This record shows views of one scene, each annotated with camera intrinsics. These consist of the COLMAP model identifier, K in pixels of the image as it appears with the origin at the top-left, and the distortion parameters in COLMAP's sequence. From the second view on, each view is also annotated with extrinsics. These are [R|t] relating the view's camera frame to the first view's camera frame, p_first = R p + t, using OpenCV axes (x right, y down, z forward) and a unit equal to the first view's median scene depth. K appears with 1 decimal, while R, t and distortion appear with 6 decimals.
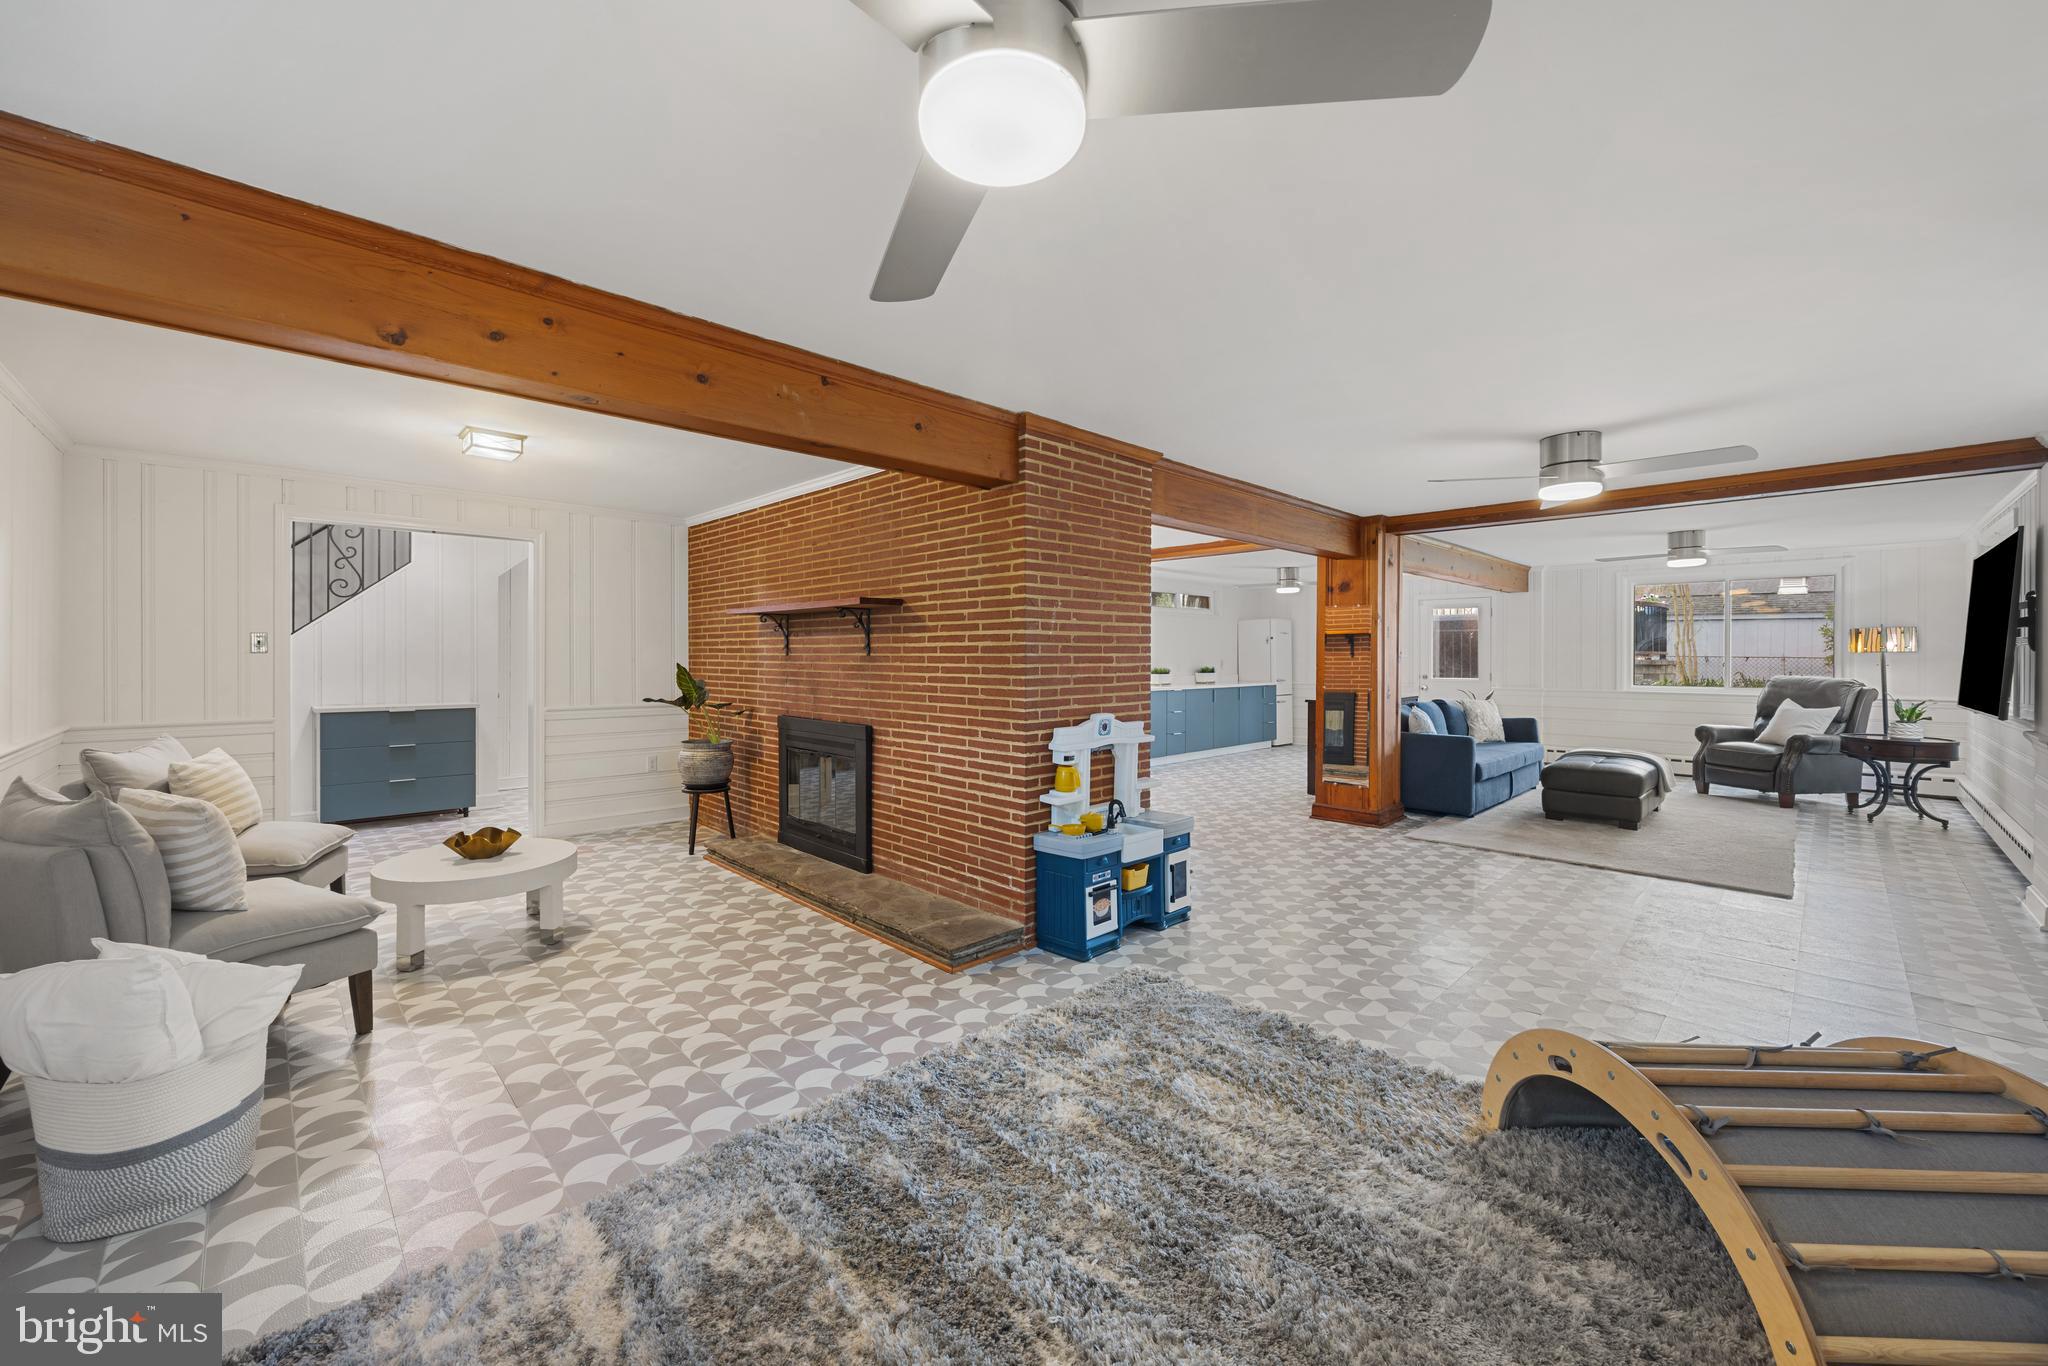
lens RADIAL K [[778.8, 0, 1004.3], [0, 778.8, 667.2], [0, 0, 1]] dist [-0.003961, 0.000075]
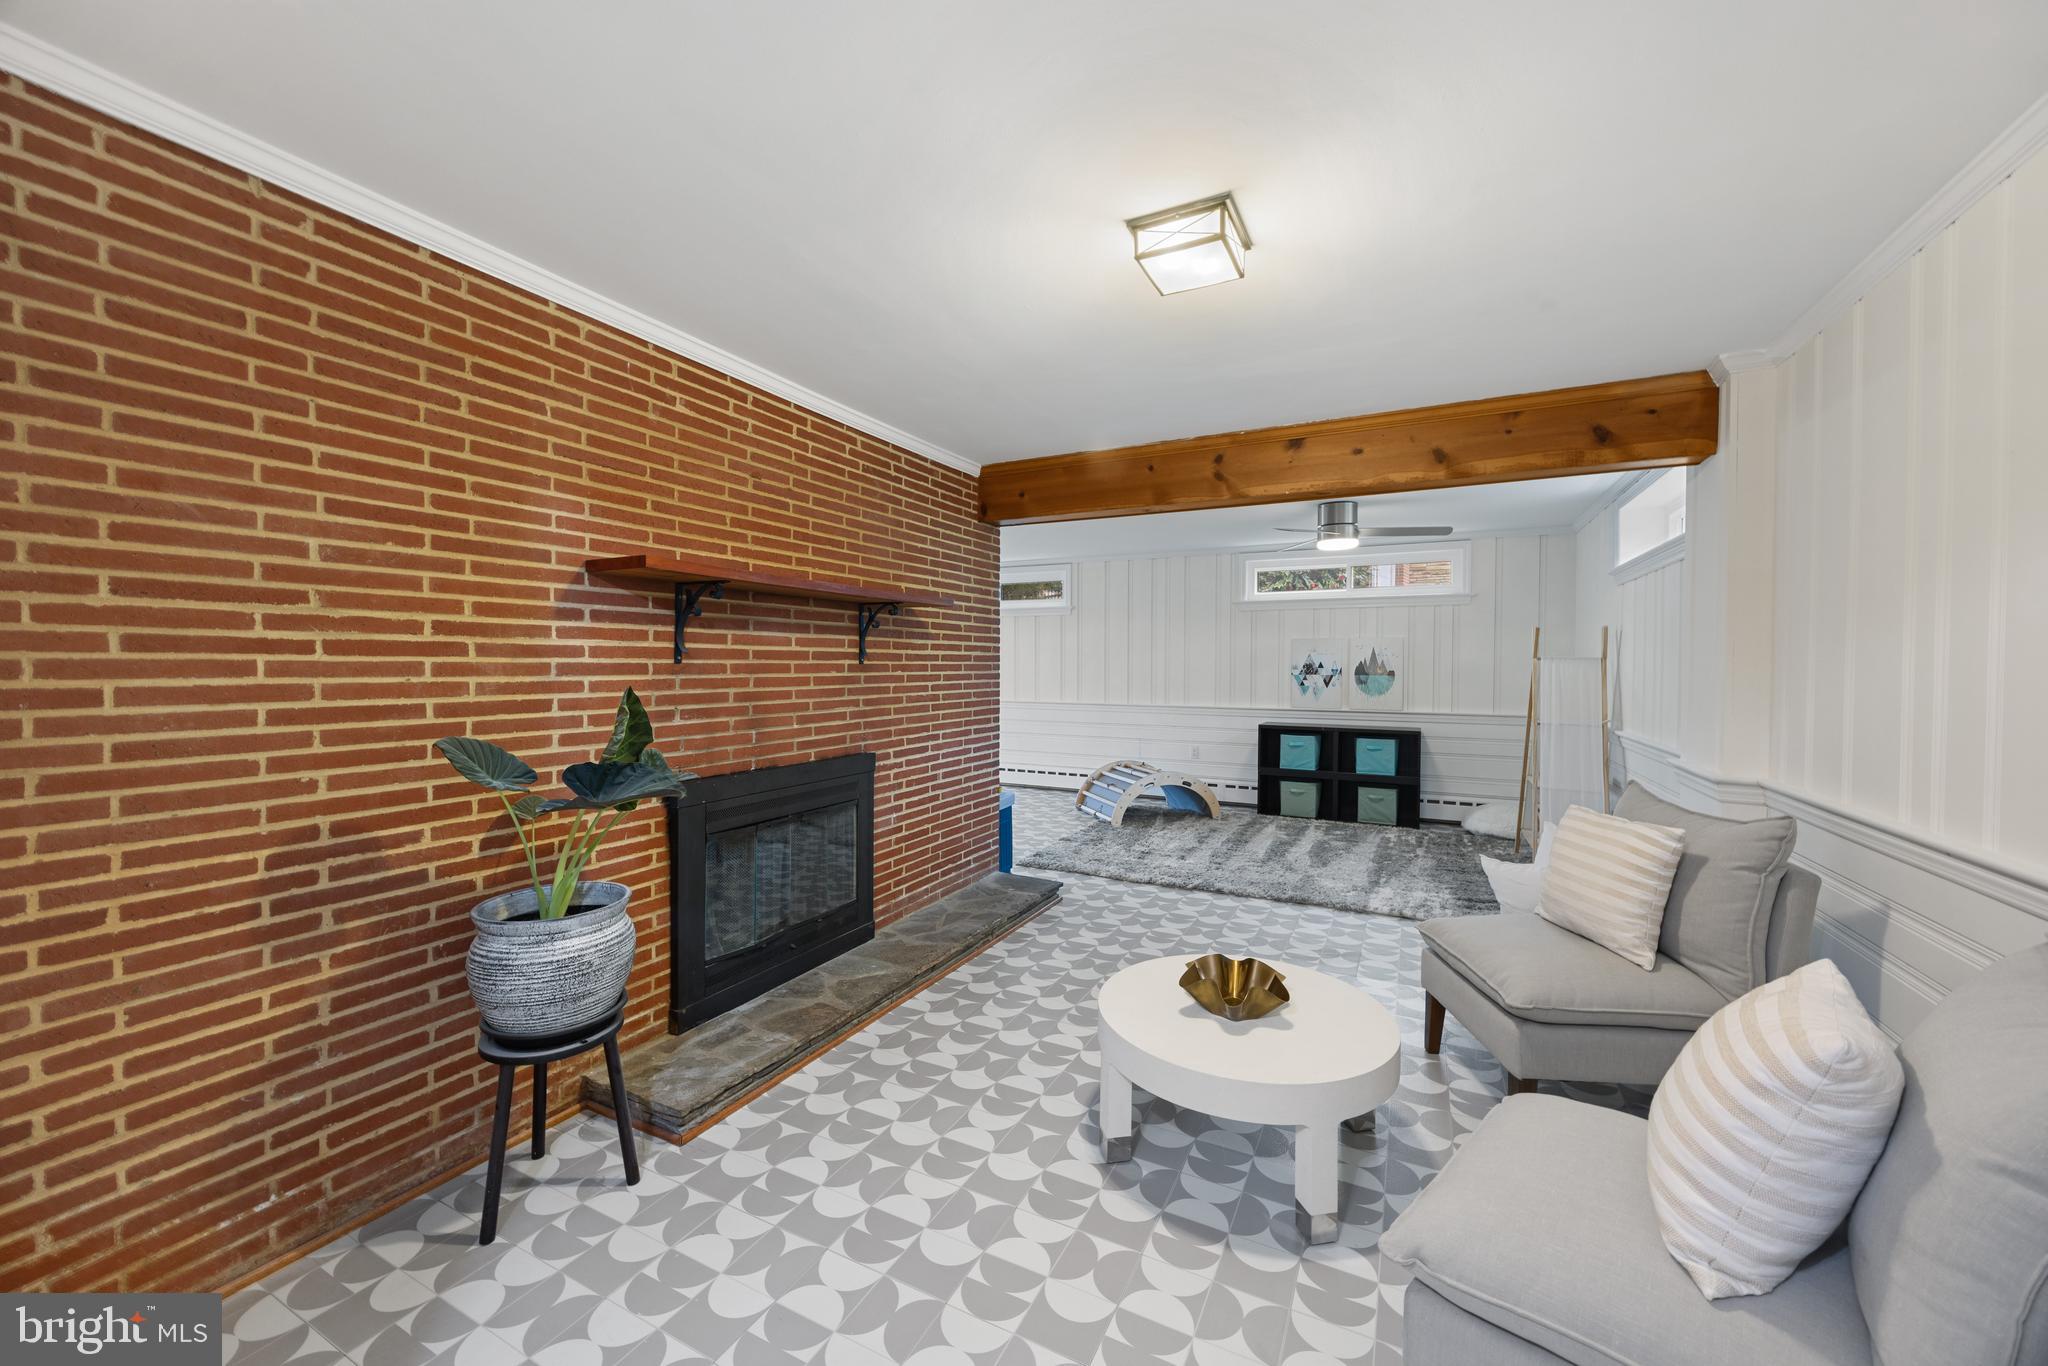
lens RADIAL K [[778.8, 0, 1018.7], [0, 778.8, 679.5], [0, 0, 1]] dist [-0.003961, 0.000075]
pose [[-0.323545, -0.026586, 0.945839, -1.049790], [0.004647, 0.999549, 0.029685, -0.023467], [-0.946201, 0.014000, -0.323275, 1.203449]]
